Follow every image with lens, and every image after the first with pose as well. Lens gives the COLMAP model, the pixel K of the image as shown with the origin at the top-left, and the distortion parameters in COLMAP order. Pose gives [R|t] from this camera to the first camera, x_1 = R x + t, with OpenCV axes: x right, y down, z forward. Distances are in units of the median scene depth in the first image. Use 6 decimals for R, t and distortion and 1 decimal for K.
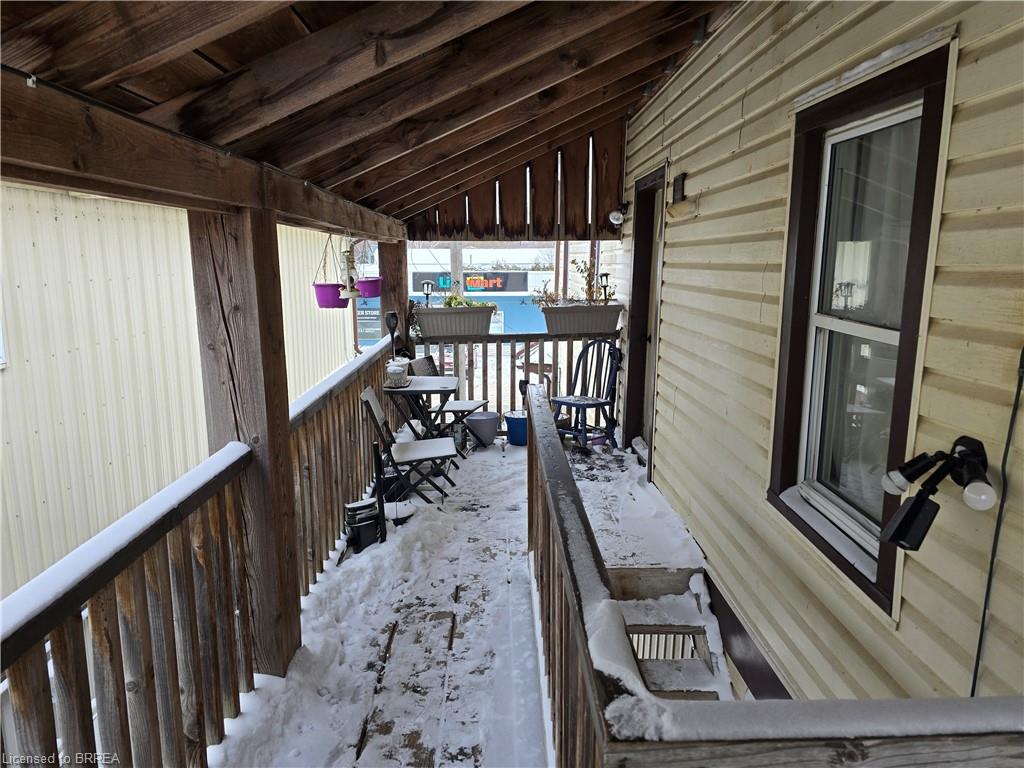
lens RADIAL K [[685.5, 0, 513.0], [0, 685.5, 382.8], [0, 0, 1]] dist [0.022158, 0.000048]
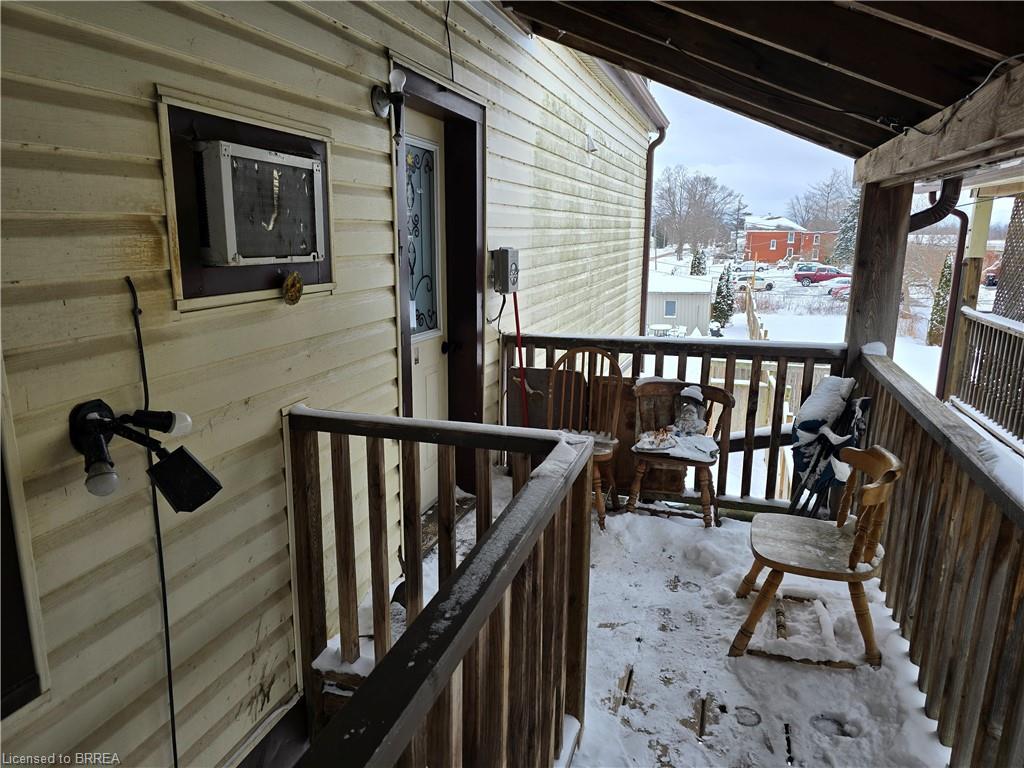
lens RADIAL K [[685.5, 0, 512.3], [0, 685.5, 385.2], [0, 0, 1]] dist [0.022158, 0.000048]
pose [[-0.944186, -0.075023, 0.320756, -0.178963], [0.056993, 0.921832, 0.383376, -0.278396], [-0.324445, 0.380259, -0.866105, 1.701718]]
